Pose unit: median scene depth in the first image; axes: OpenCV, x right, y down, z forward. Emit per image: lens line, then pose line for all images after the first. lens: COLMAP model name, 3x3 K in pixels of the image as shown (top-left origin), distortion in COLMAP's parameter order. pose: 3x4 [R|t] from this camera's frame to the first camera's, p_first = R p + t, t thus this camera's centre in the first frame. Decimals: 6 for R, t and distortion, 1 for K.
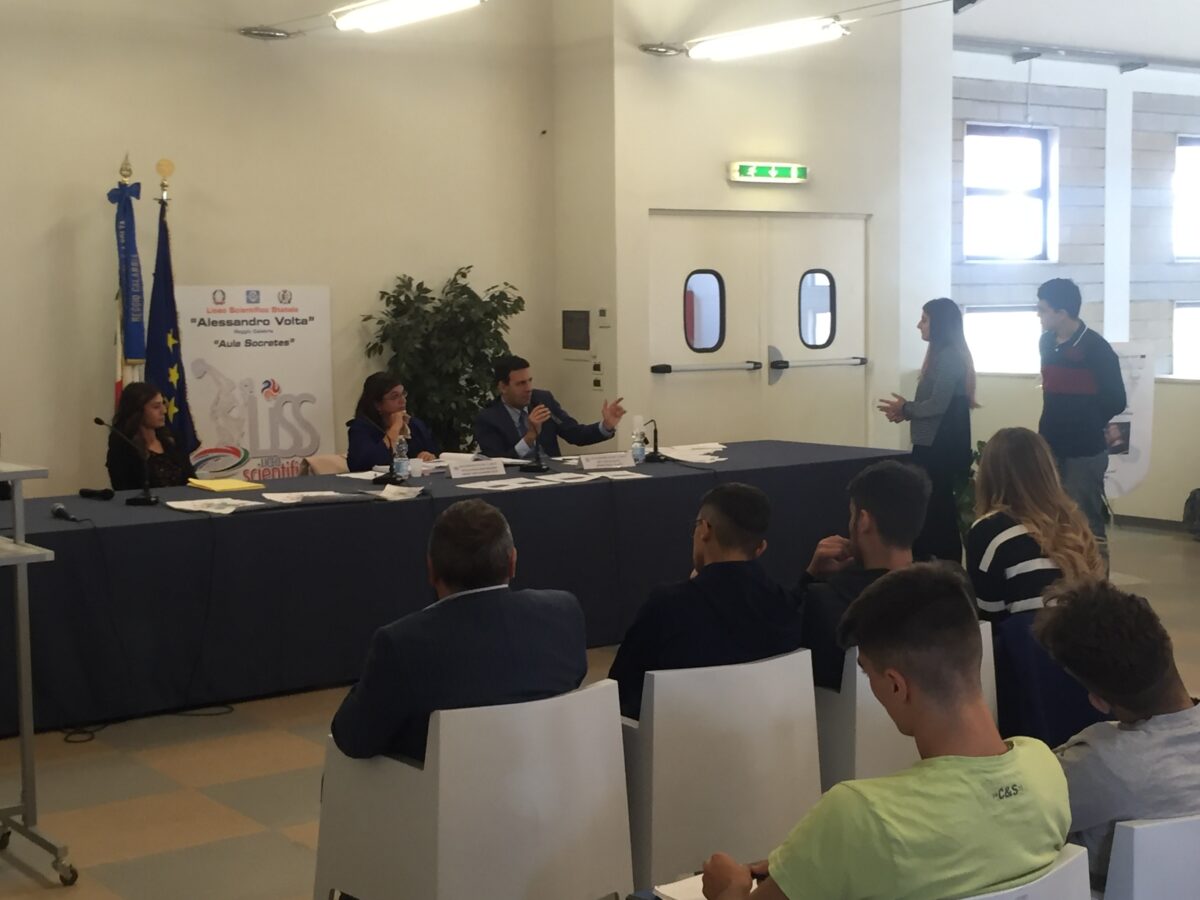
lens RADIAL K [[1835.6, 0, 606.4], [0, 1835.6, 451.1], [0, 0, 1]] dist [0.053376, 0.000000]
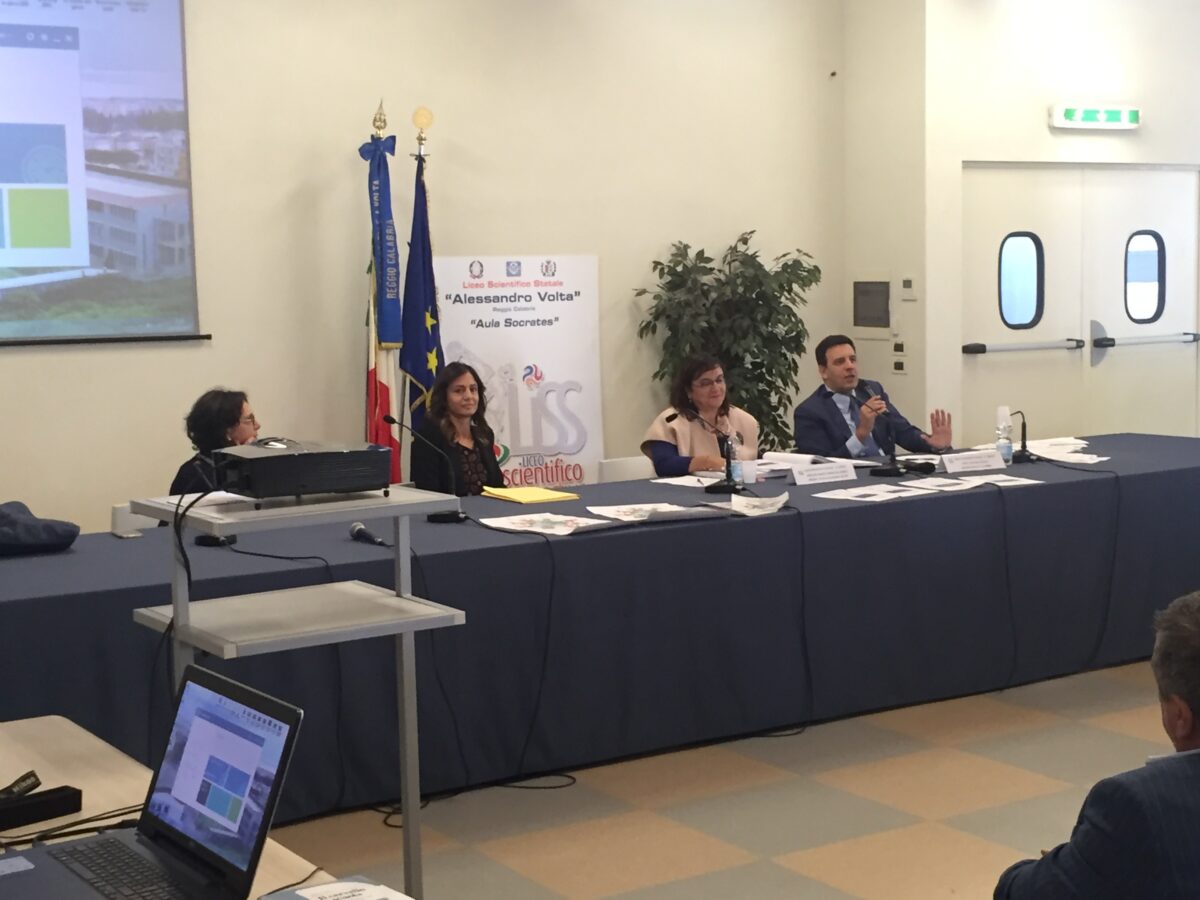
lens RADIAL K [[1876.9, 0, 603.3], [0, 1876.9, 443.3], [0, 0, 1]] dist [0.054885, 0.000000]
pose [[0.997931, -0.003793, -0.064189, -0.095203], [0.004213, 0.999971, 0.006403, -0.007860], [0.064162, -0.006660, 0.997917, 0.128526]]
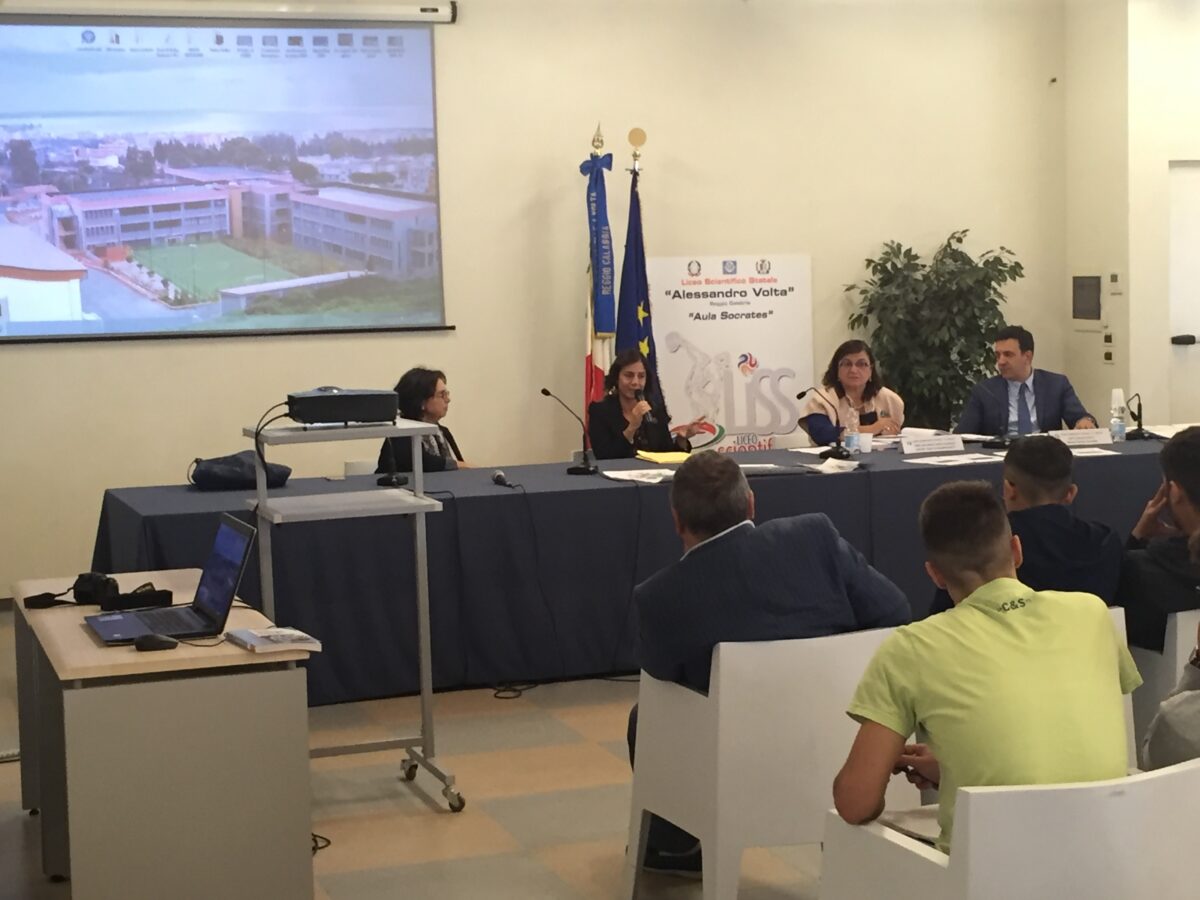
lens RADIAL K [[2116.5, 0, 605.1], [0, 2116.5, 459.2], [0, 0, 1]] dist [0.049283, 0.000000]
pose [[0.953907, 0.010224, -0.299928, 0.079698], [-0.008461, 0.999938, 0.007177, 0.009153], [0.299983, -0.004308, 0.953935, -0.077063]]
